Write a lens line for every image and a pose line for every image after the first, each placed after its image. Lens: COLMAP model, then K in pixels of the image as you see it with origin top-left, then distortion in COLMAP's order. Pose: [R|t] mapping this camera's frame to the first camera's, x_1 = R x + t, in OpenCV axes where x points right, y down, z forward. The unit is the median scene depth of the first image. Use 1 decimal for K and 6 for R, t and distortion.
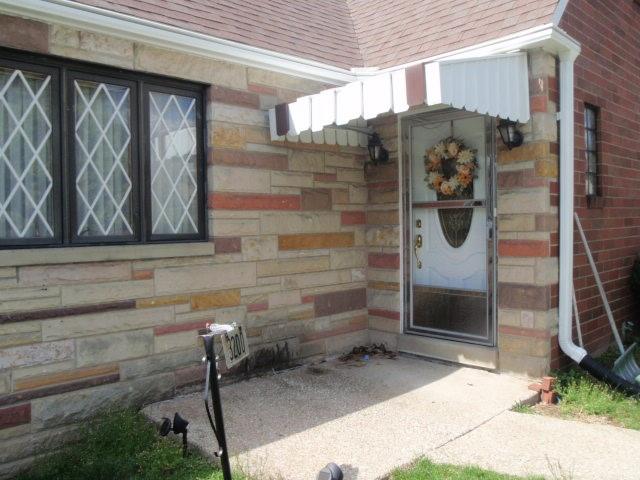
lens RADIAL K [[547.3, 0, 336.8], [0, 547.3, 235.3], [0, 0, 1]] dist [-0.056256, 0.022692]
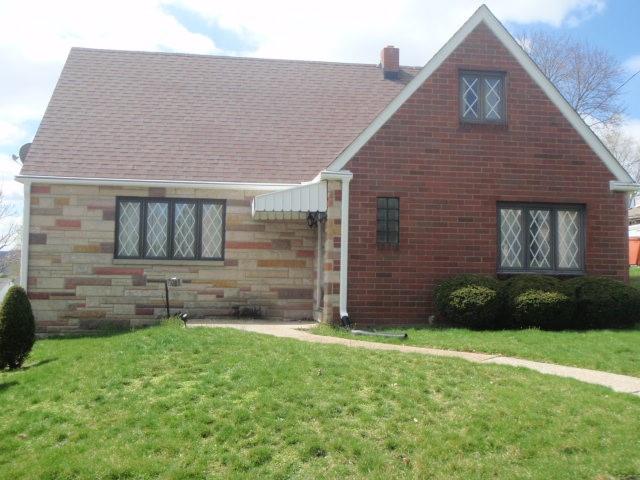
lens RADIAL K [[699.1, 0, 320.4], [0, 699.1, 235.4], [0, 0, 1]] dist [-0.011217, 0.000000]
pose [[0.799973, -0.004603, -0.600019, 2.067951], [-0.041565, 0.997143, -0.063066, 0.079163], [0.598595, 0.075391, 0.797496, -1.326589]]
